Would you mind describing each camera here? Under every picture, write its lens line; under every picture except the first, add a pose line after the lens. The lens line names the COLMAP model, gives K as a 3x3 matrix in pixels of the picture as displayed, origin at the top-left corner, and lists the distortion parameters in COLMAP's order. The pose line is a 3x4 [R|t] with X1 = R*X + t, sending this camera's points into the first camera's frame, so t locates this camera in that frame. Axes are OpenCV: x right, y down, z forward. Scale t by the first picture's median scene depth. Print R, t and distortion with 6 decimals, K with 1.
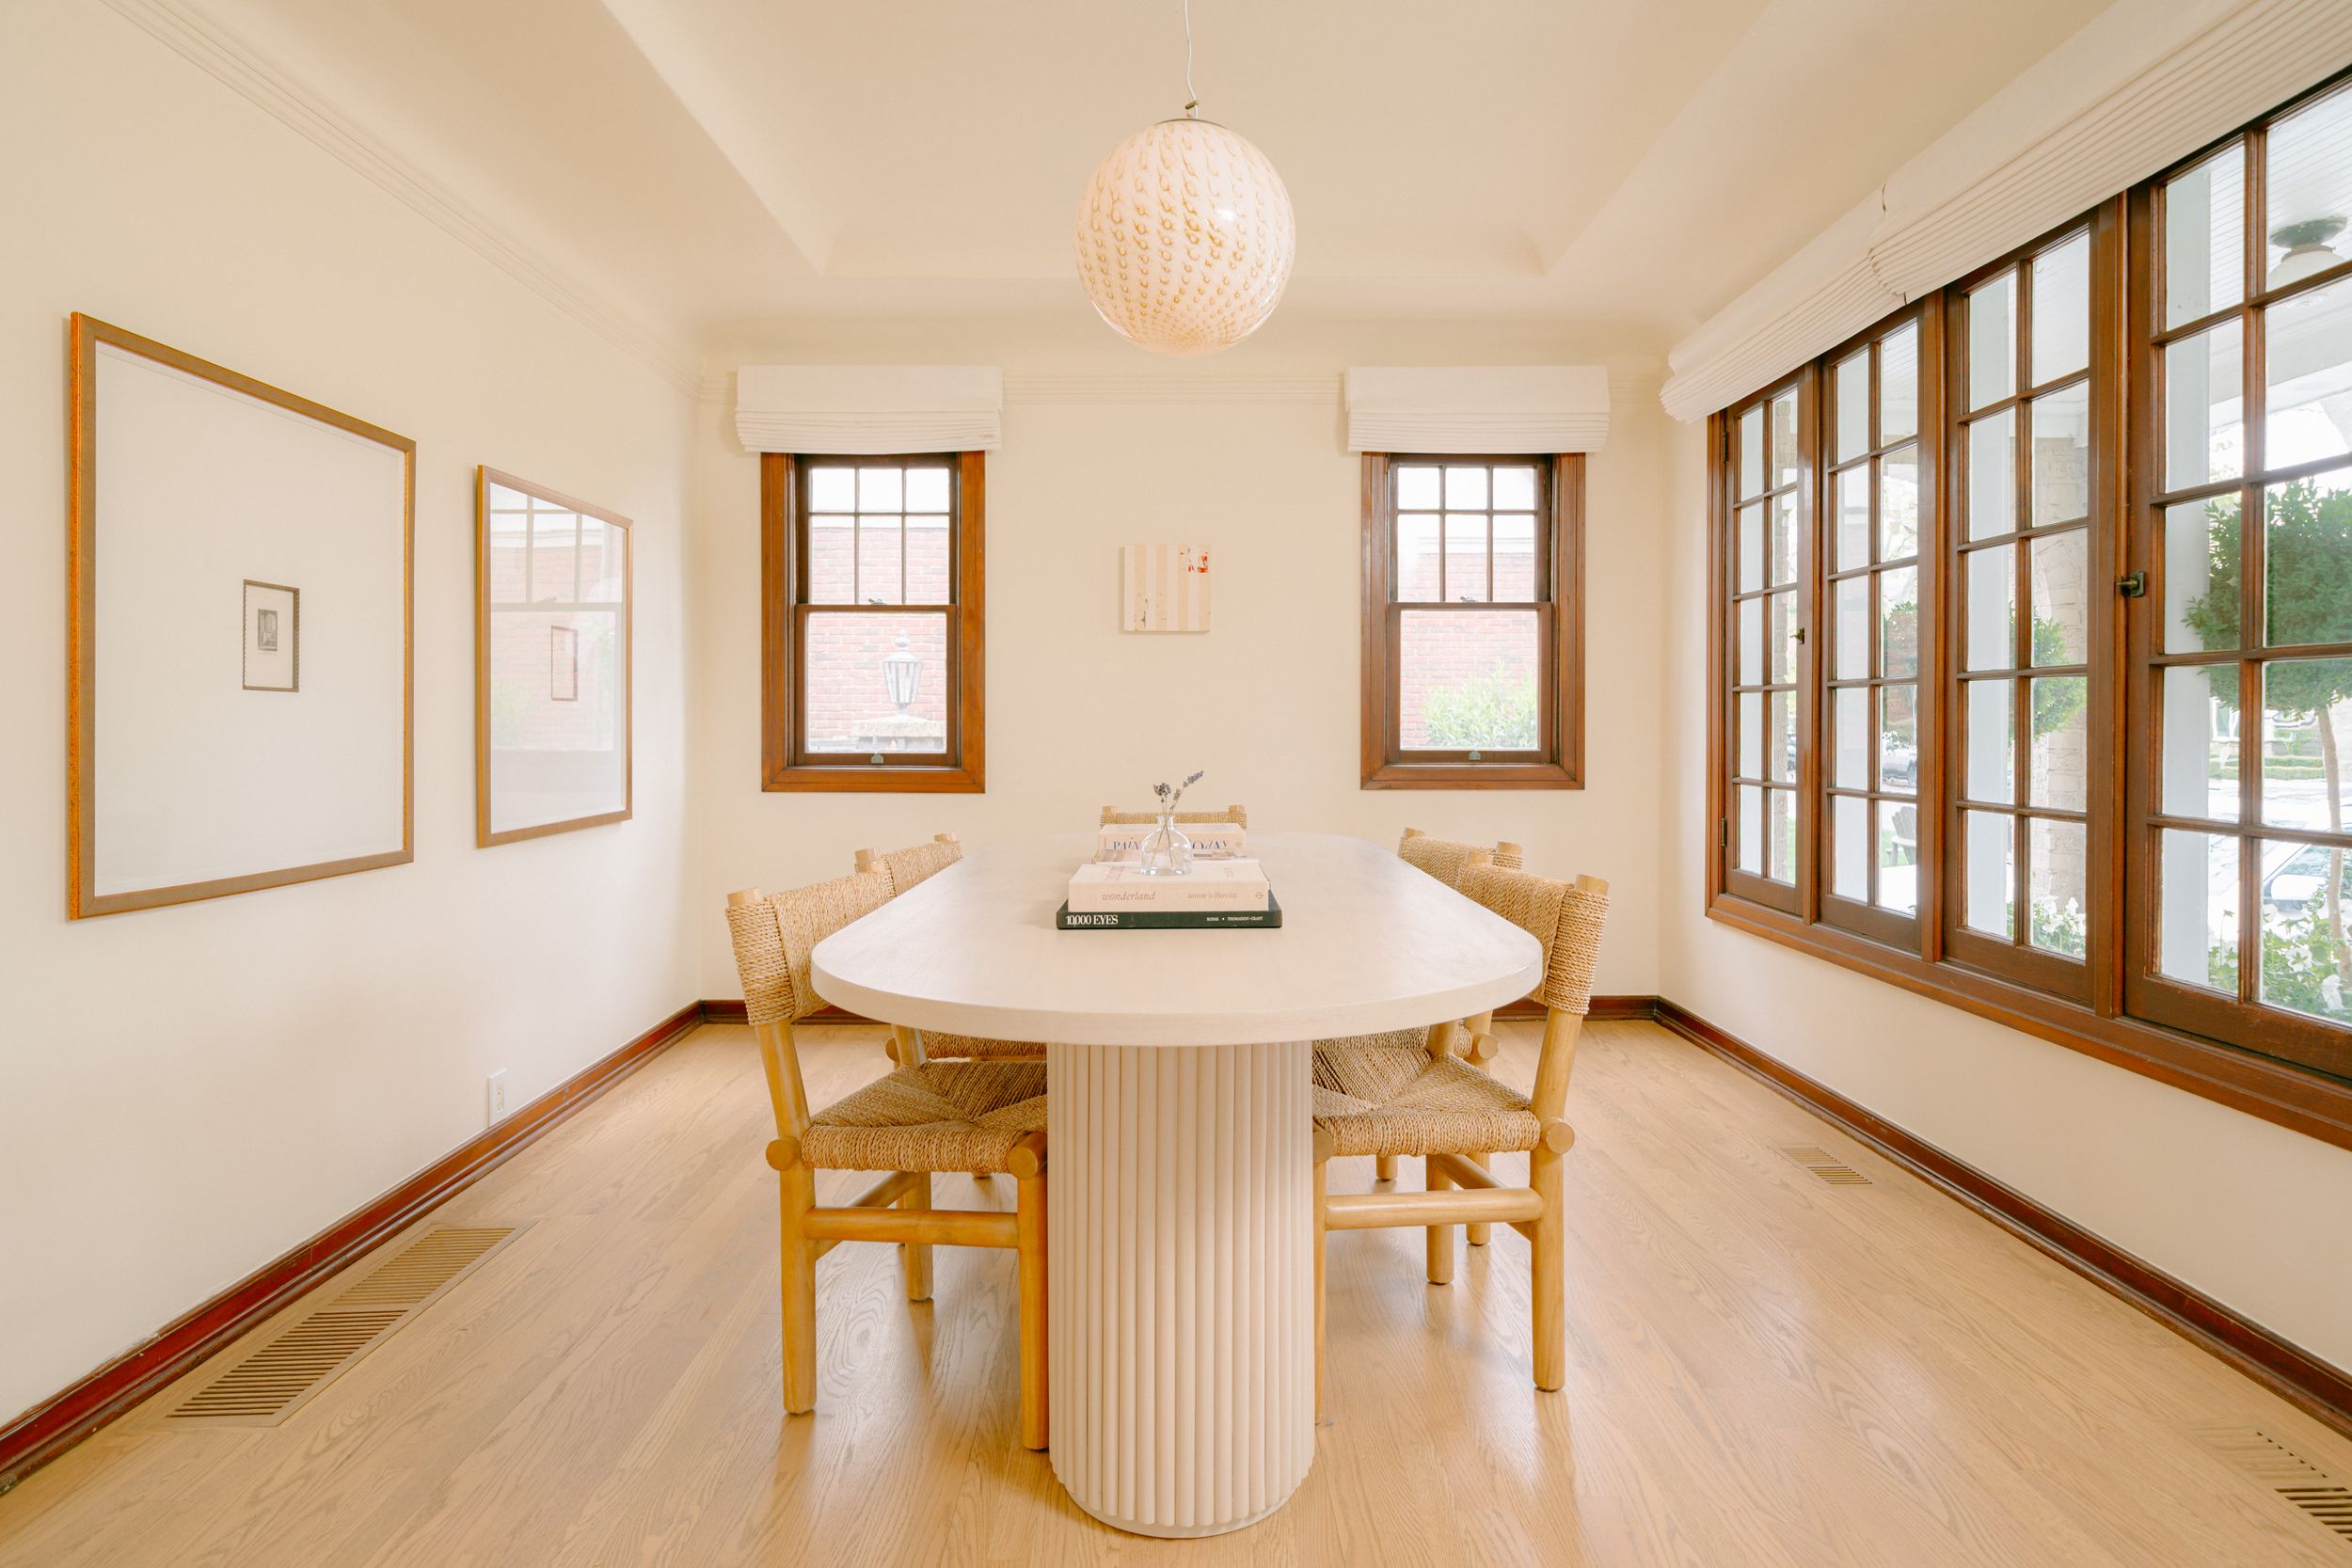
lens RADIAL K [[1246.7, 0, 1179.5], [0, 1246.7, 744.0], [0, 0, 1]] dist [0.000554, -0.000095]
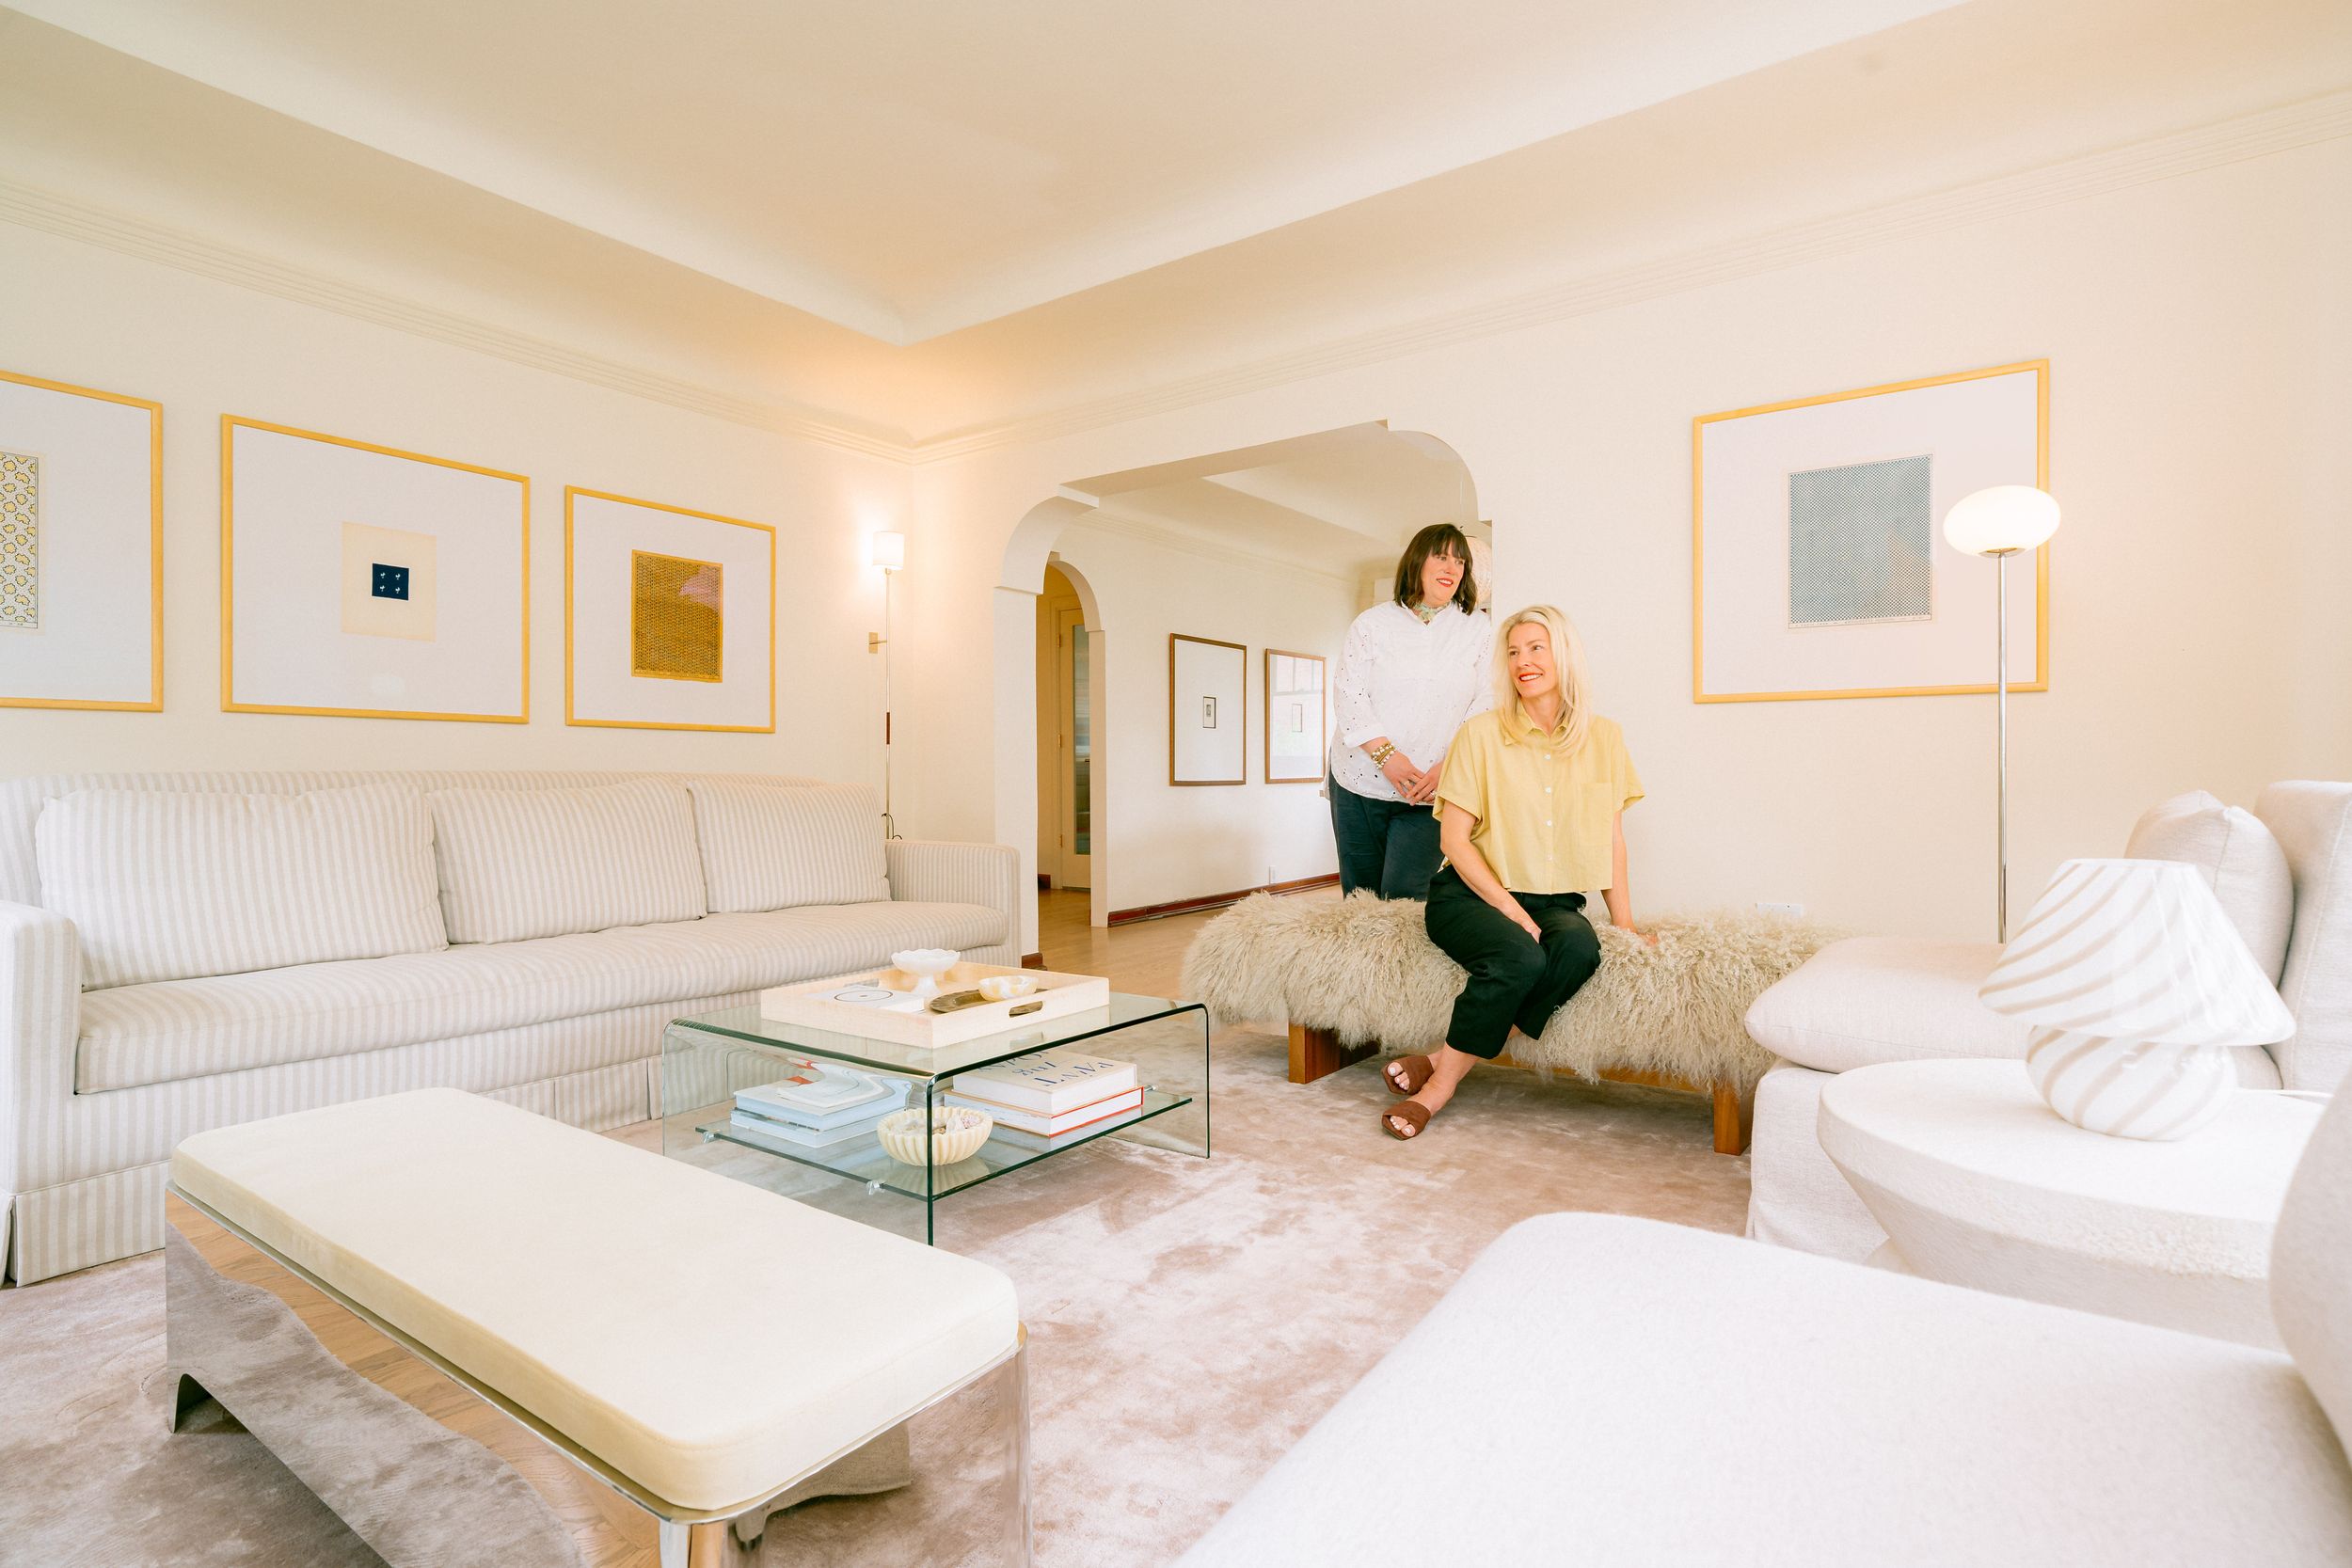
lens RADIAL K [[1175.9, 0, 1176.0], [0, 1175.9, 784.0], [0, 0, 1]] dist [0.001712, 0.000124]
pose [[0.810424, 0.003726, -0.585833, 0.562013], [-0.005216, 0.999986, -0.000857, 0.058769], [0.585821, 0.003750, 0.810432, -0.862457]]
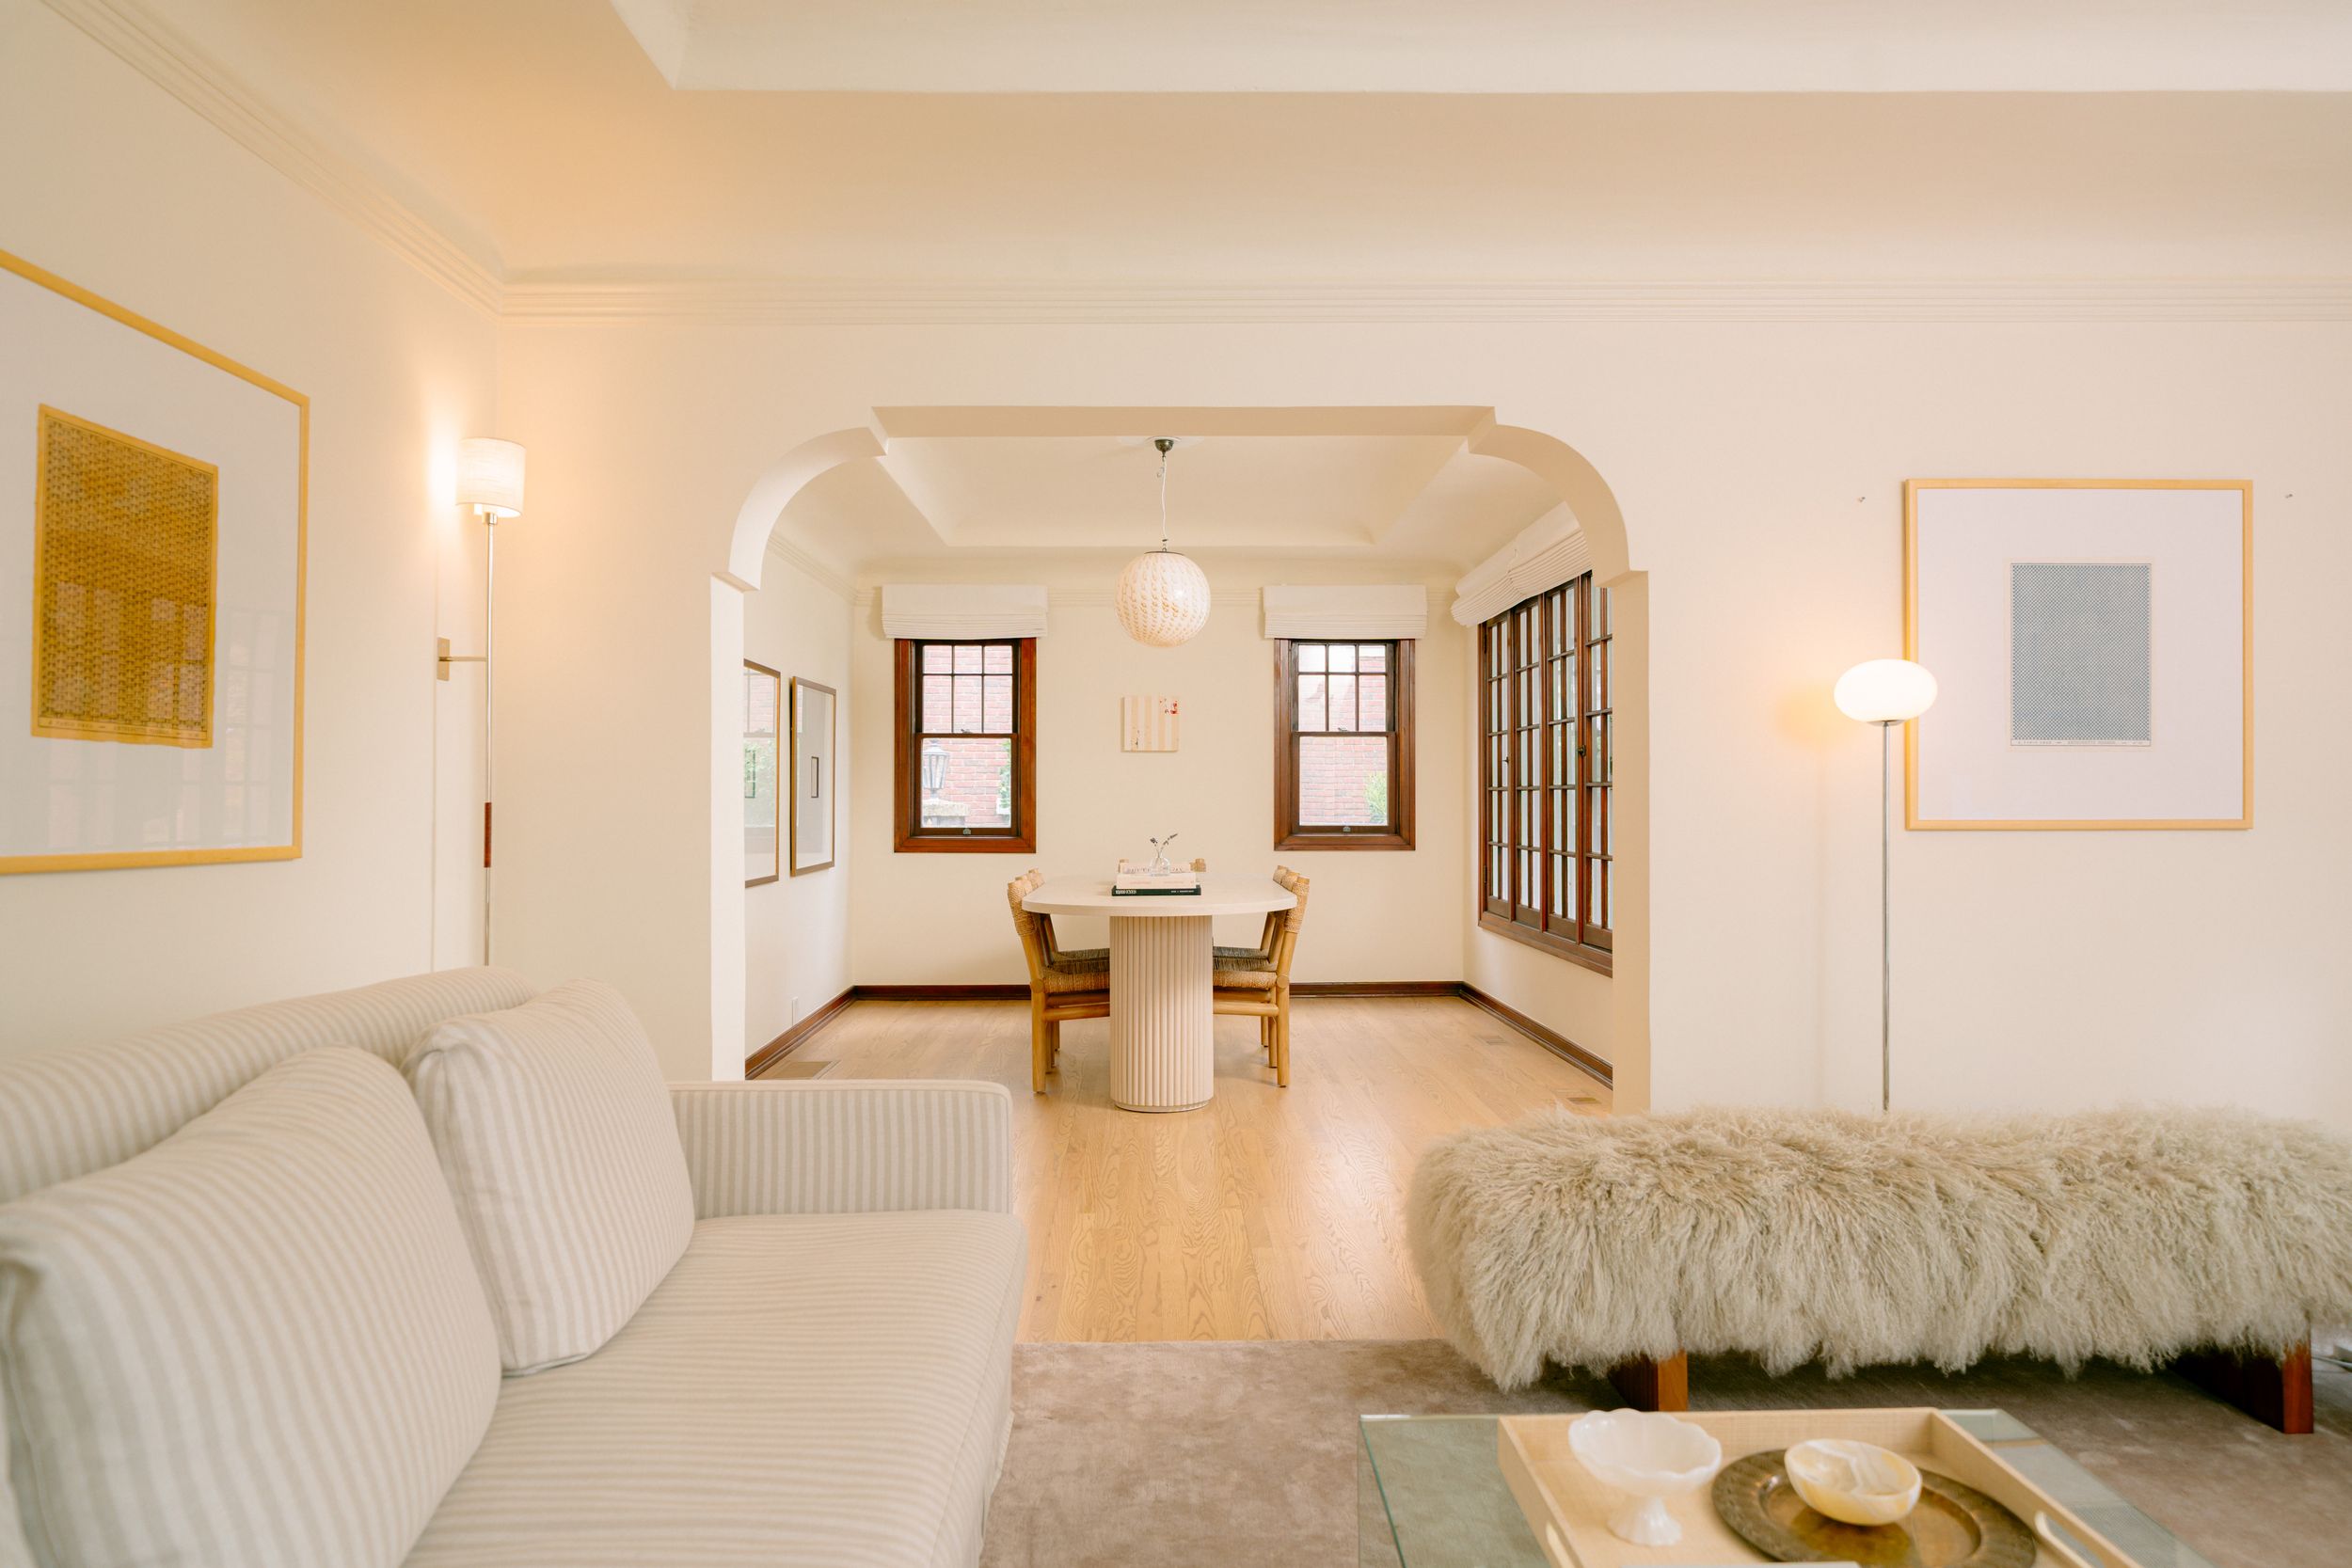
lens RADIAL K [[1407.5, 0, 1176.0], [0, 1407.5, 784.0], [0, 0, 1]] dist [-0.002540, 0.000551]
pose [[0.999910, -0.000675, 0.013412, -0.002852], [0.001033, 0.999643, -0.026706, -0.000410], [-0.013389, 0.026718, 0.999553, -0.781439]]
